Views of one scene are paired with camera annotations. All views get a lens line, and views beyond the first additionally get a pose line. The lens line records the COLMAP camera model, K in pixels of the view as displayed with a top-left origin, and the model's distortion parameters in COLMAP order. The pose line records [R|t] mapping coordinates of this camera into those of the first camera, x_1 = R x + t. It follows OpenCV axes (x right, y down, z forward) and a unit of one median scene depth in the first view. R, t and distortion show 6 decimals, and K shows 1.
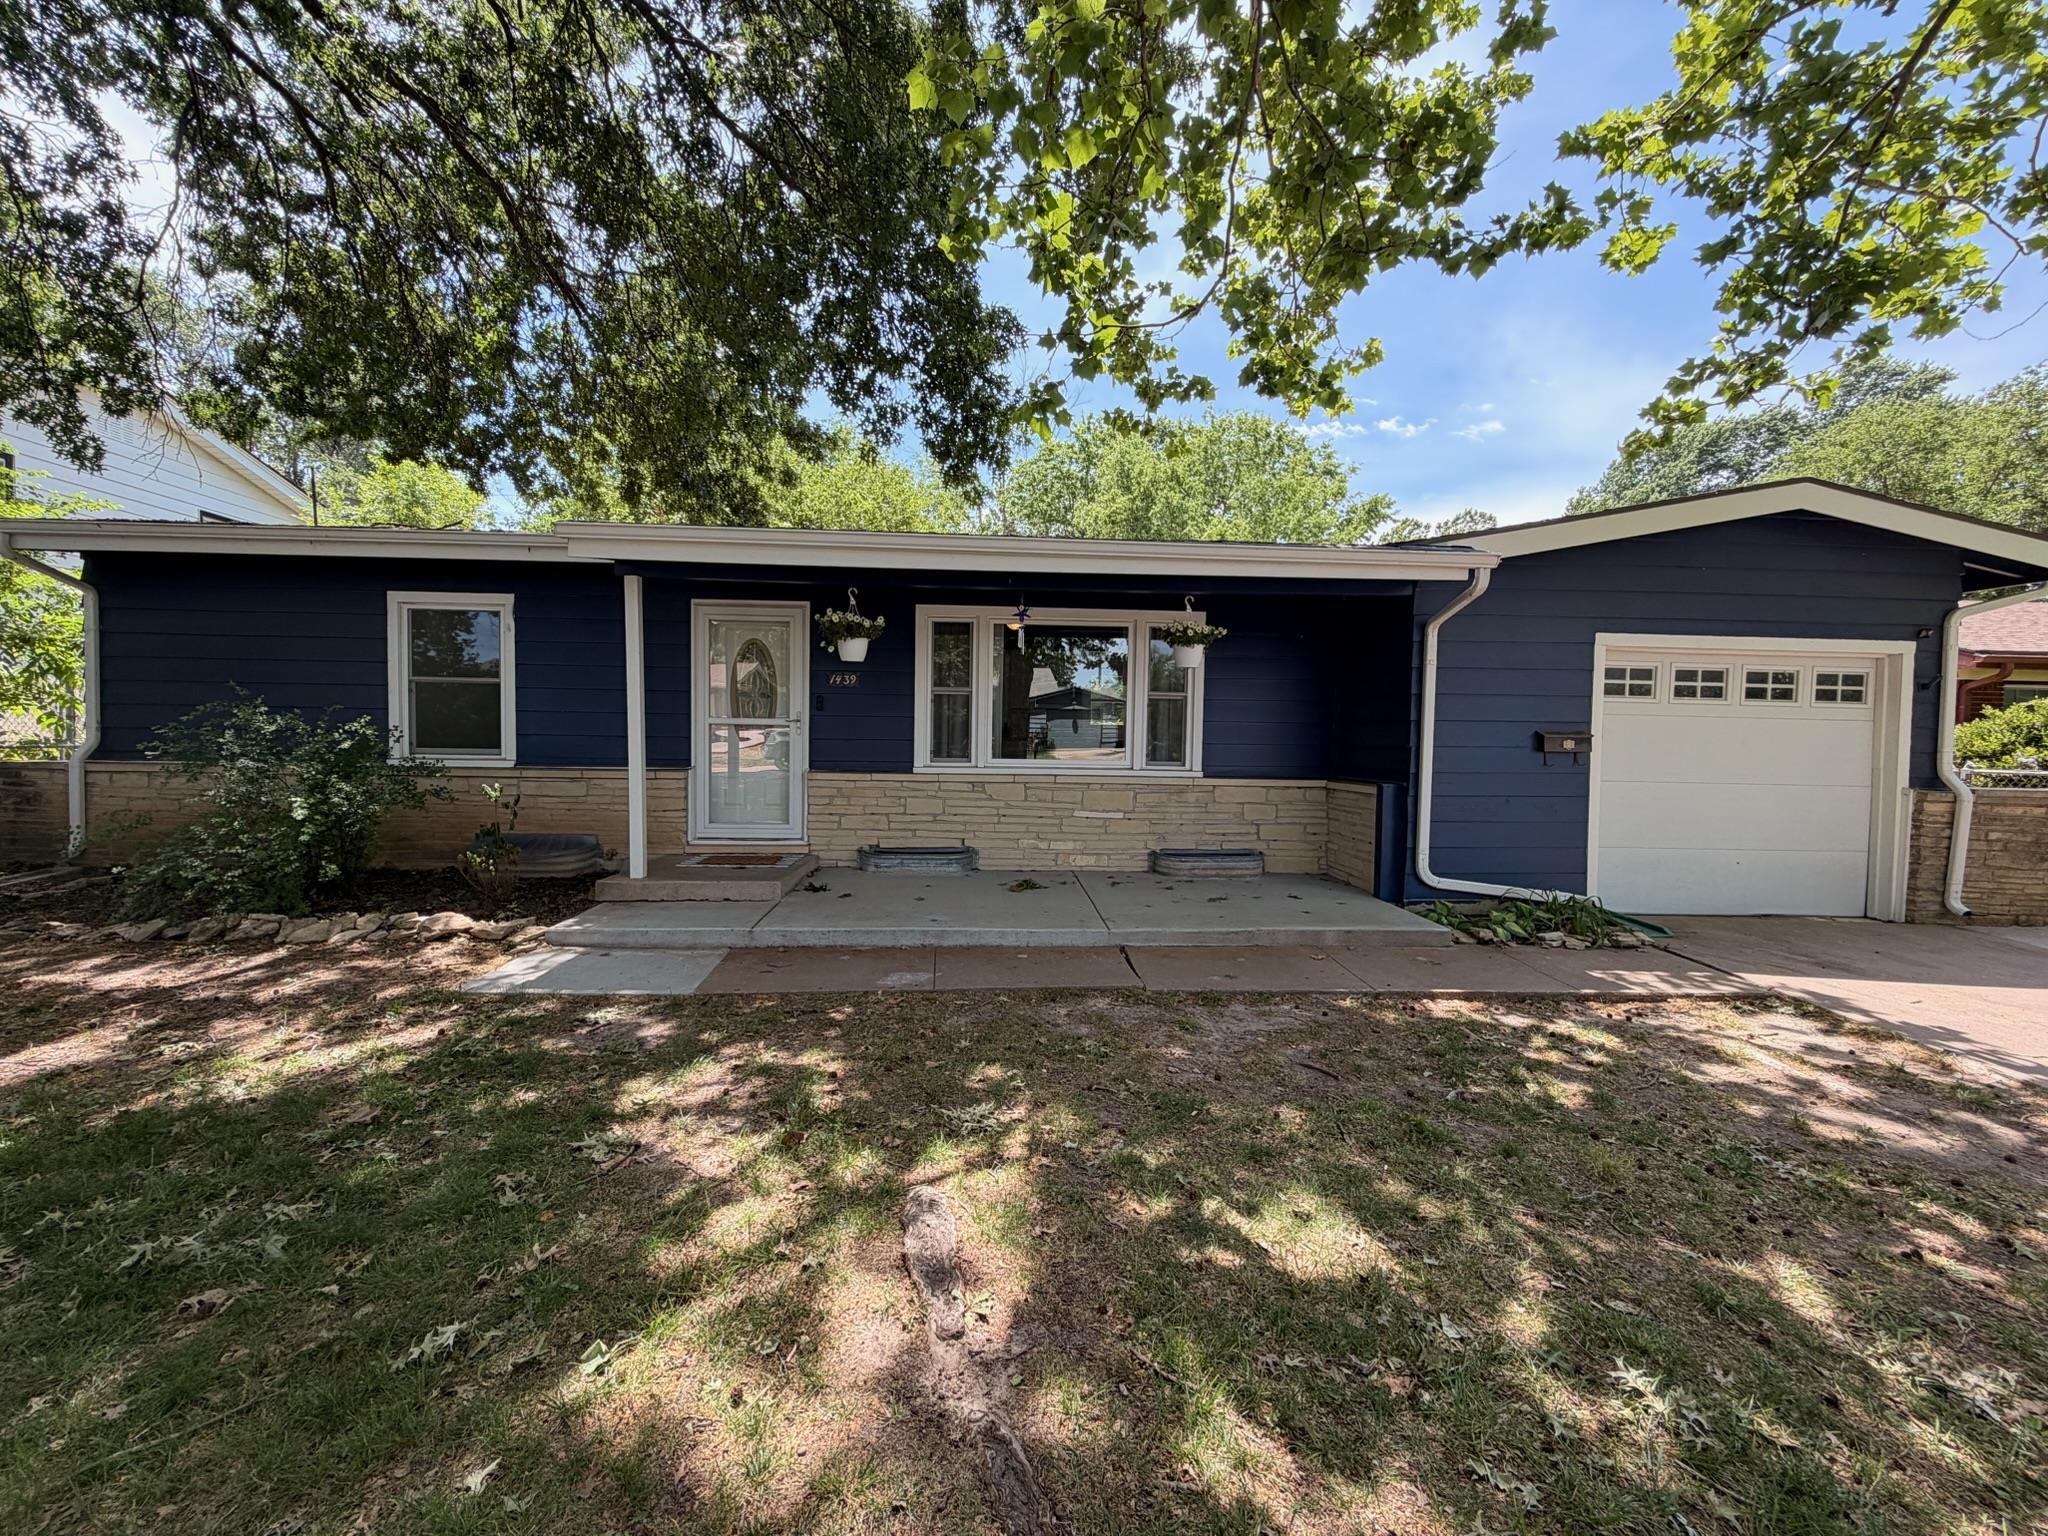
lens RADIAL K [[818.0, 0, 1019.3], [0, 818.0, 766.7], [0, 0, 1]] dist [-0.001495, 0.000334]
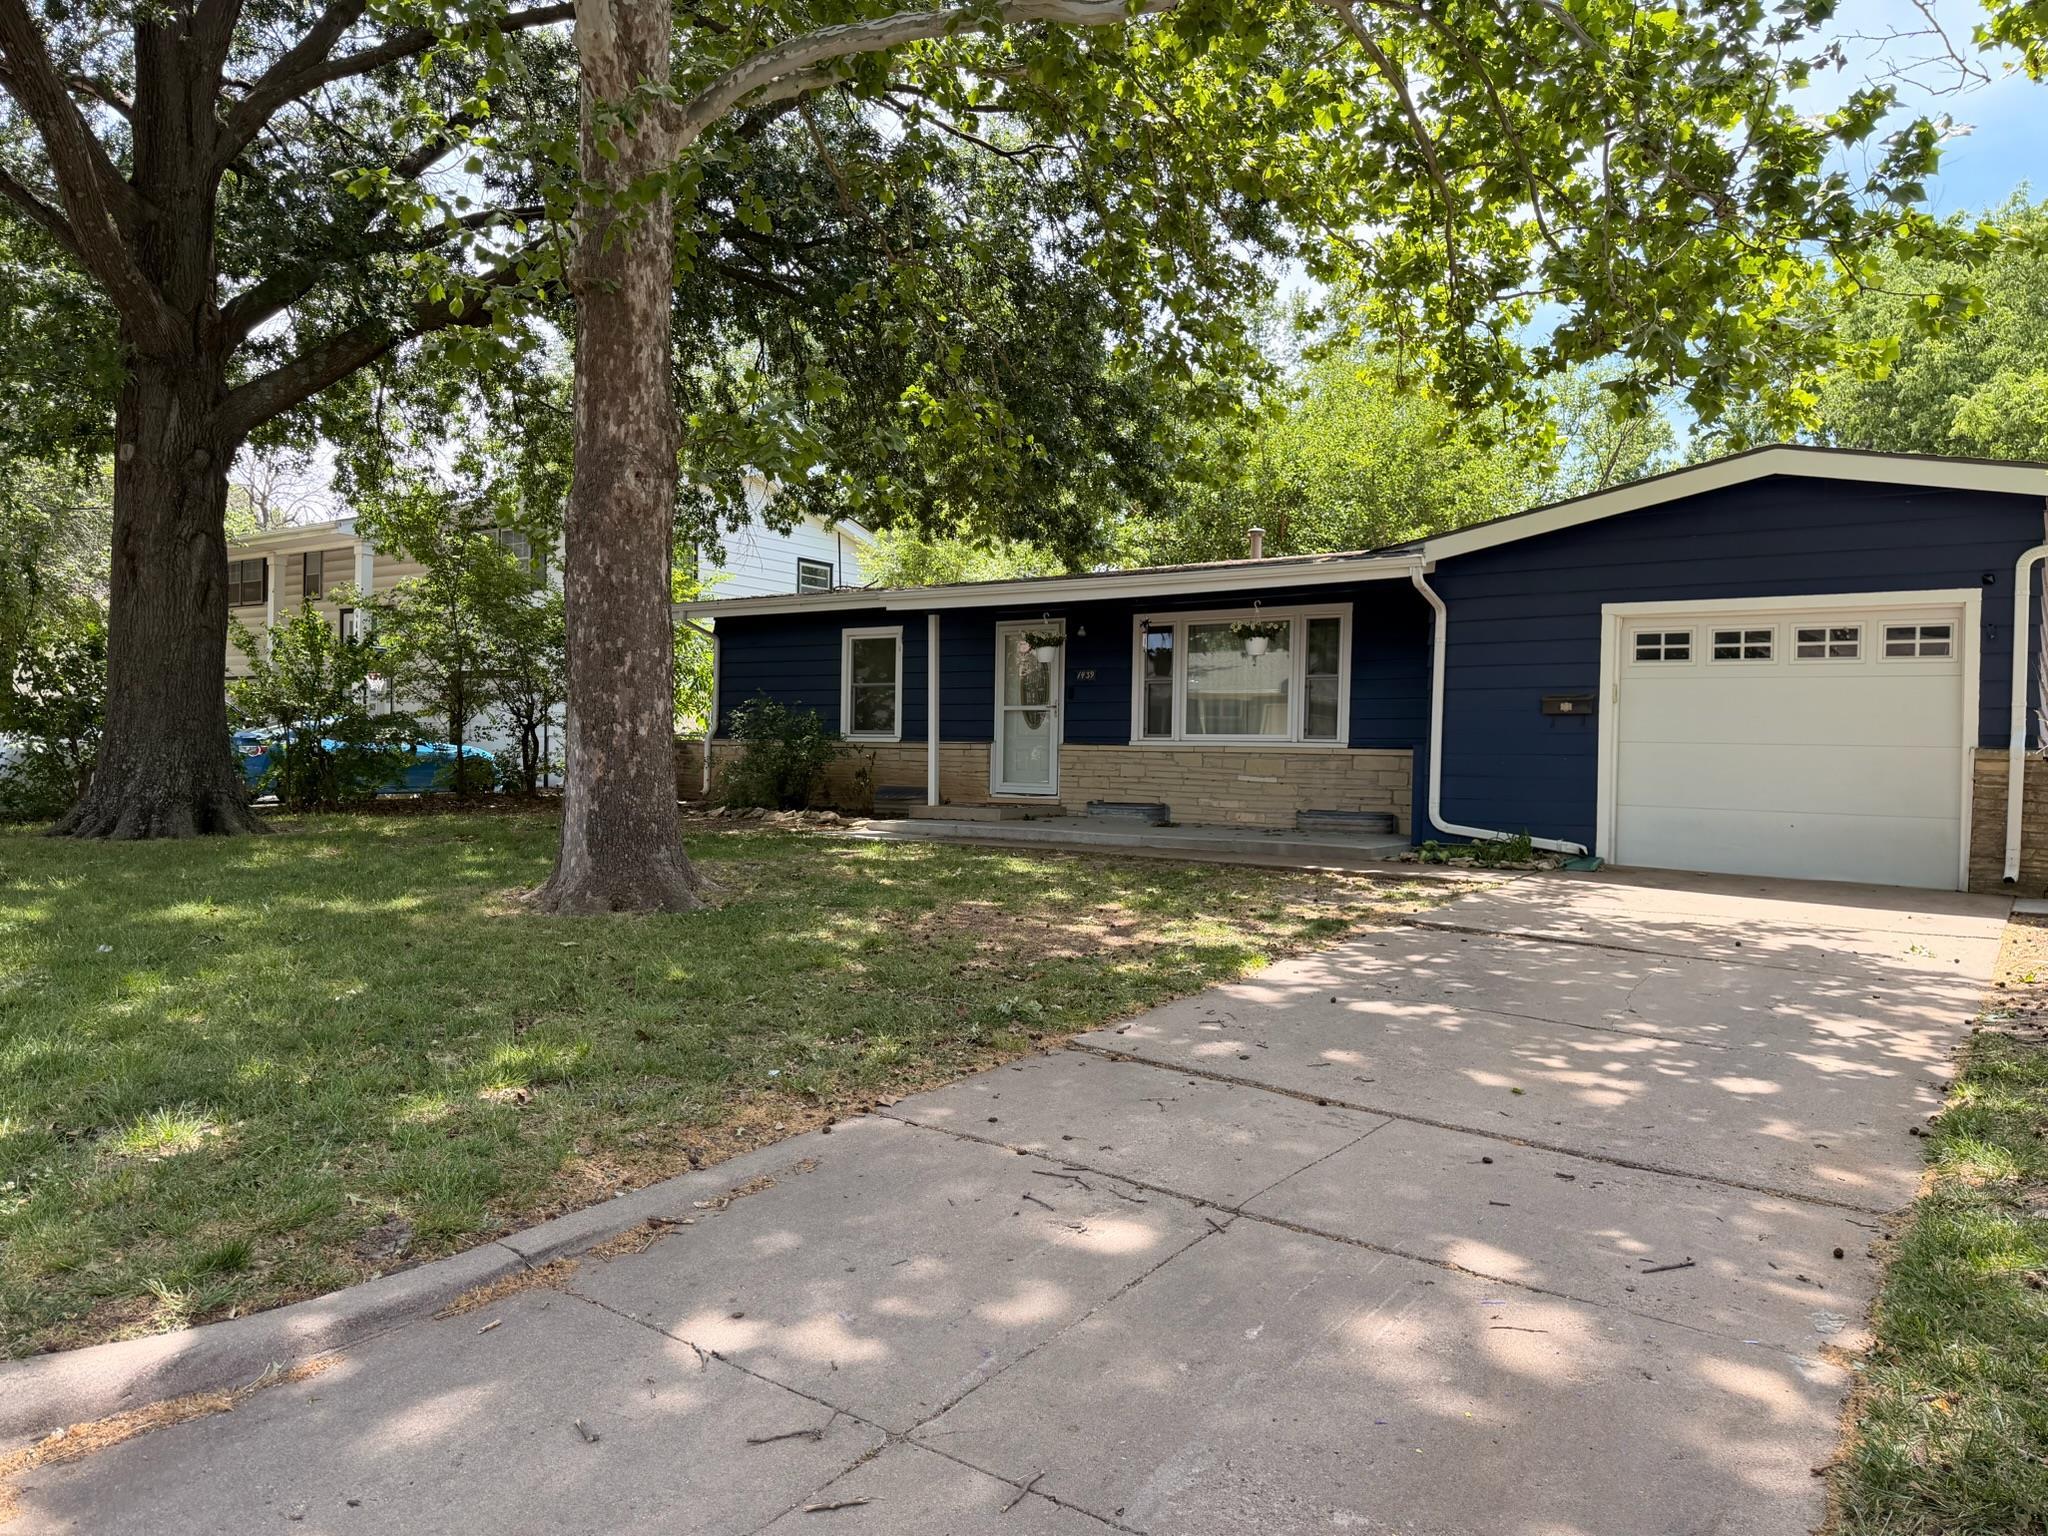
lens RADIAL K [[1413.6, 0, 1017.7], [0, 1413.6, 782.0], [0, 0, 1]] dist [0.124979, -0.188507]
pose [[0.777206, 0.010002, -0.629166, 1.254938], [-0.031625, 0.999231, -0.023181, 0.135537], [0.628450, 0.037913, 0.776925, -0.925334]]
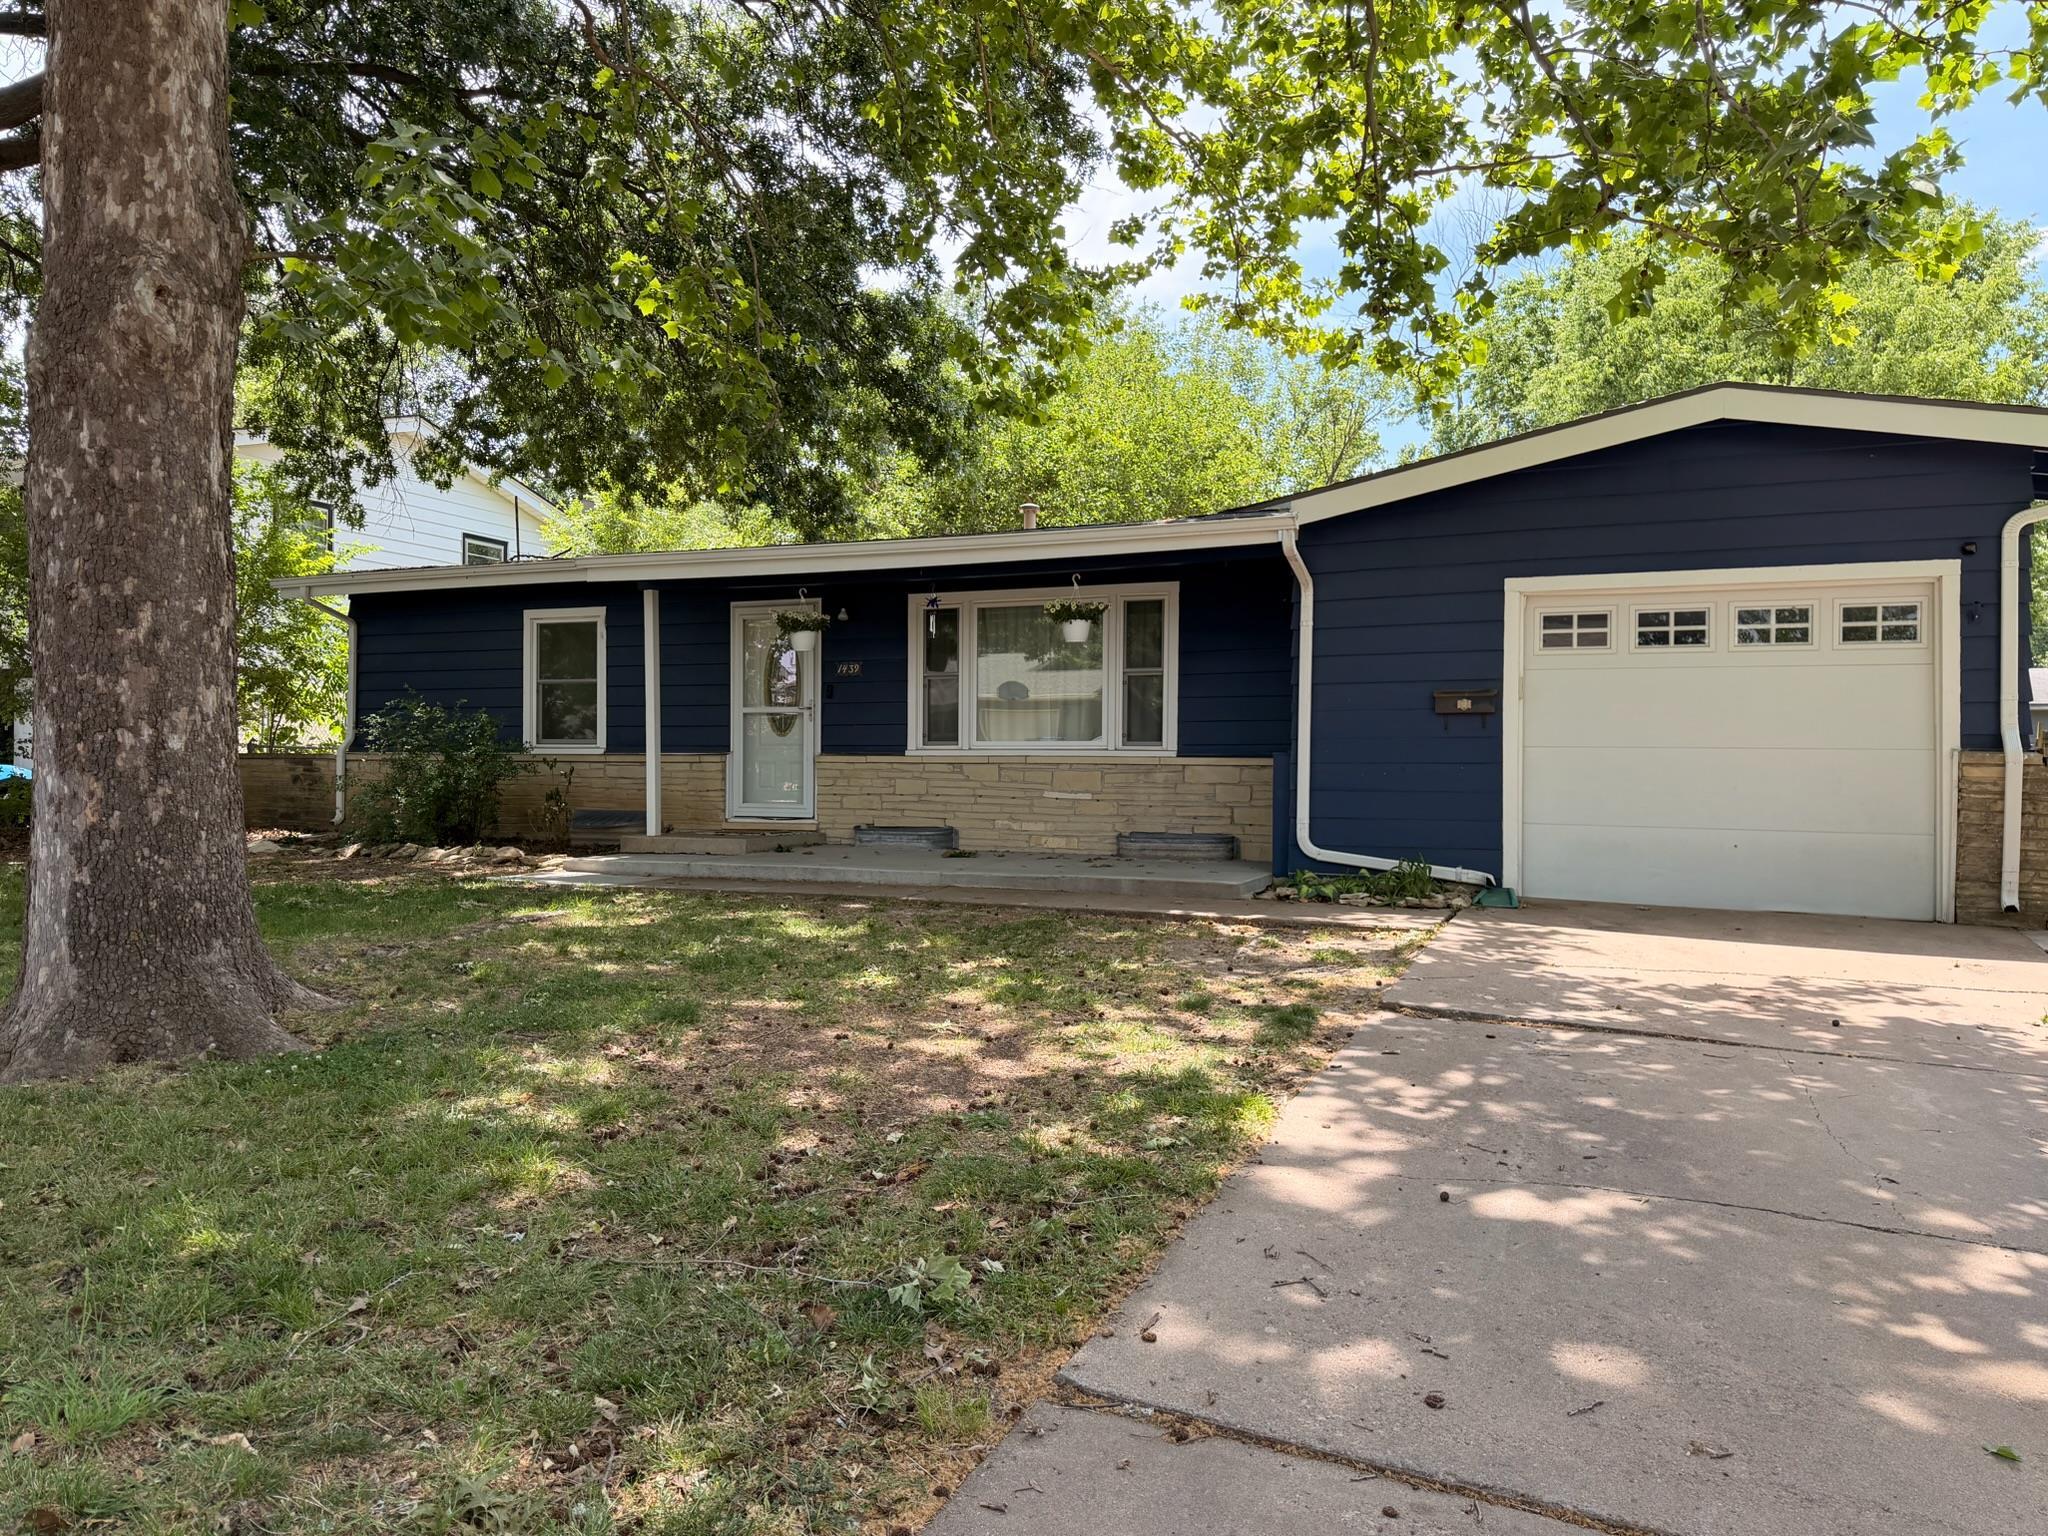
lens RADIAL K [[1413.6, 0, 1017.7], [0, 1413.6, 782.0], [0, 0, 1]] dist [0.124979, -0.188507]
pose [[0.892490, -0.005038, -0.451038, 0.897553], [-0.010939, 0.999402, -0.032808, 0.109689], [0.450934, 0.034215, 0.891901, -0.598204]]
